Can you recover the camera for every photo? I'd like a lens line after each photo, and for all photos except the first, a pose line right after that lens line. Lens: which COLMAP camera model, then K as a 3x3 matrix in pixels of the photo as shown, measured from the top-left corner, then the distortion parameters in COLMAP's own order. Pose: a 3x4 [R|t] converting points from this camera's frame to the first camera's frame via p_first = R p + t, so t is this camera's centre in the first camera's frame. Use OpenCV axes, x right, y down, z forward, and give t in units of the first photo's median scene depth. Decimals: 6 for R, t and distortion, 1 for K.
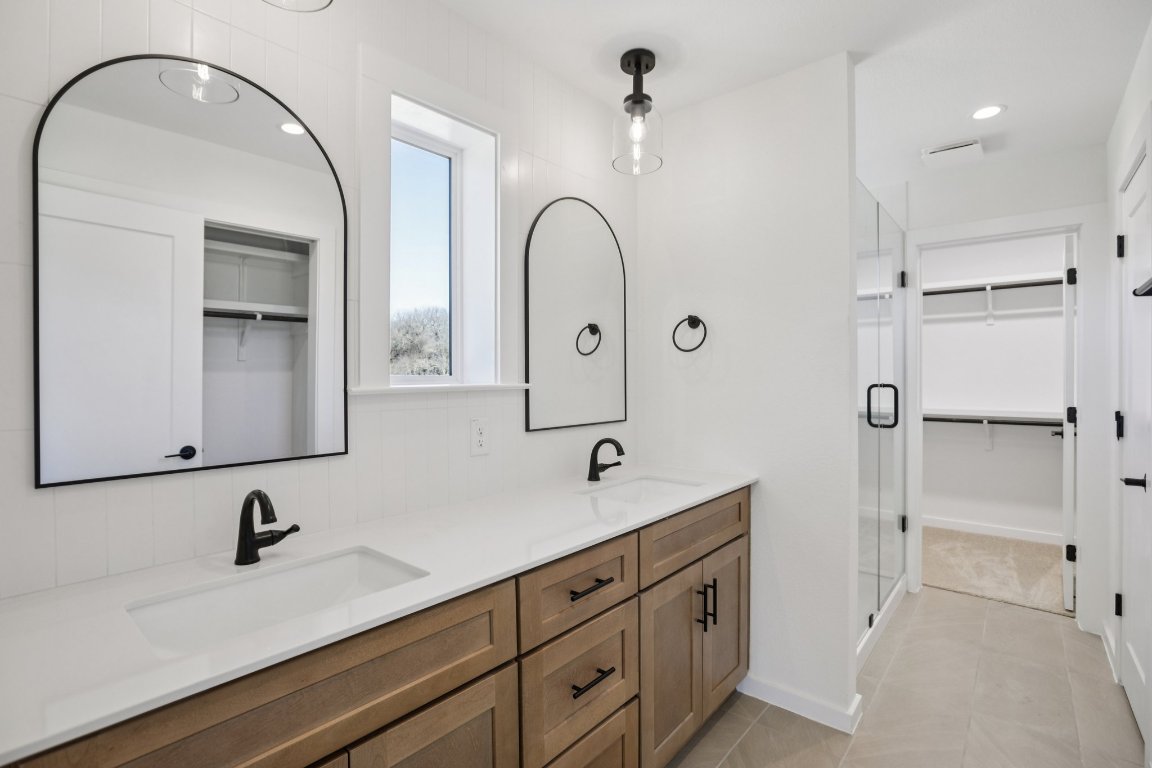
lens RADIAL K [[618.4, 0, 570.4], [0, 618.4, 373.2], [0, 0, 1]] dist [-0.053256, 0.051903]
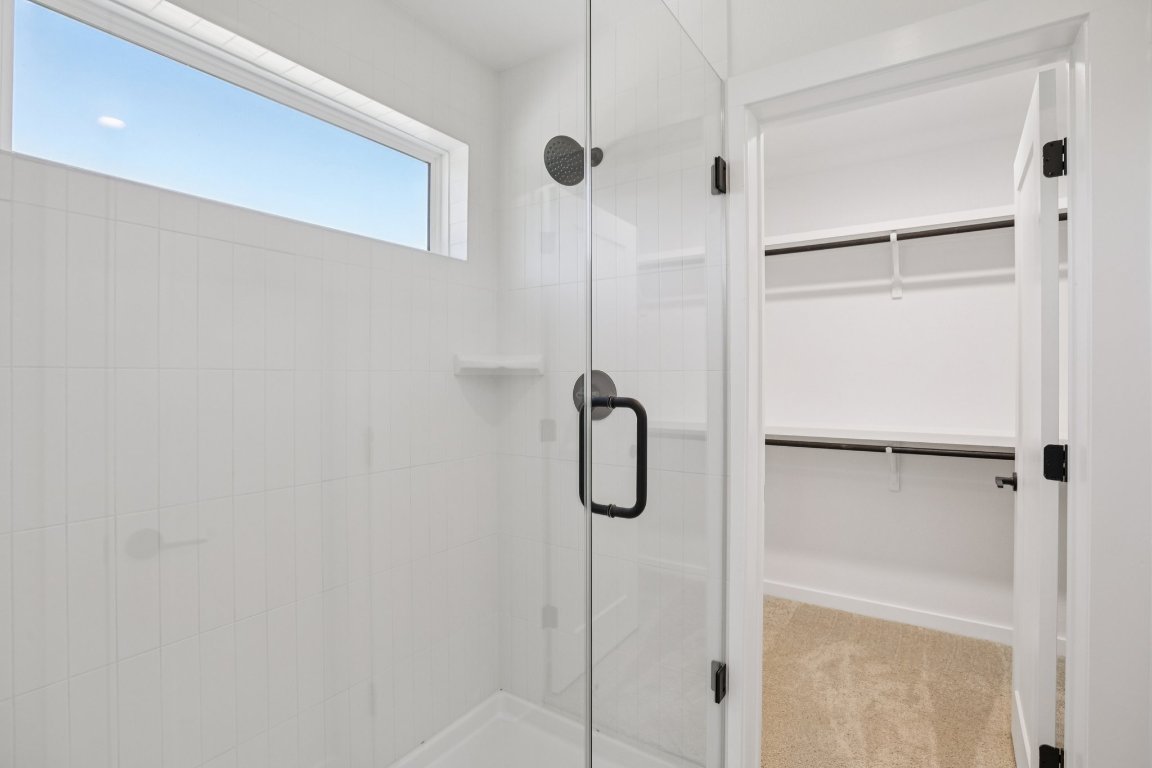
lens RADIAL K [[564.4, 0, 579.1], [0, 564.4, 375.8], [0, 0, 1]] dist [-0.019888, 0.000949]
pose [[0.996862, 0.002173, 0.079134, 0.350367], [-0.002234, 0.999997, 0.000678, 0.003014], [-0.079133, -0.000852, 0.996864, 0.497608]]
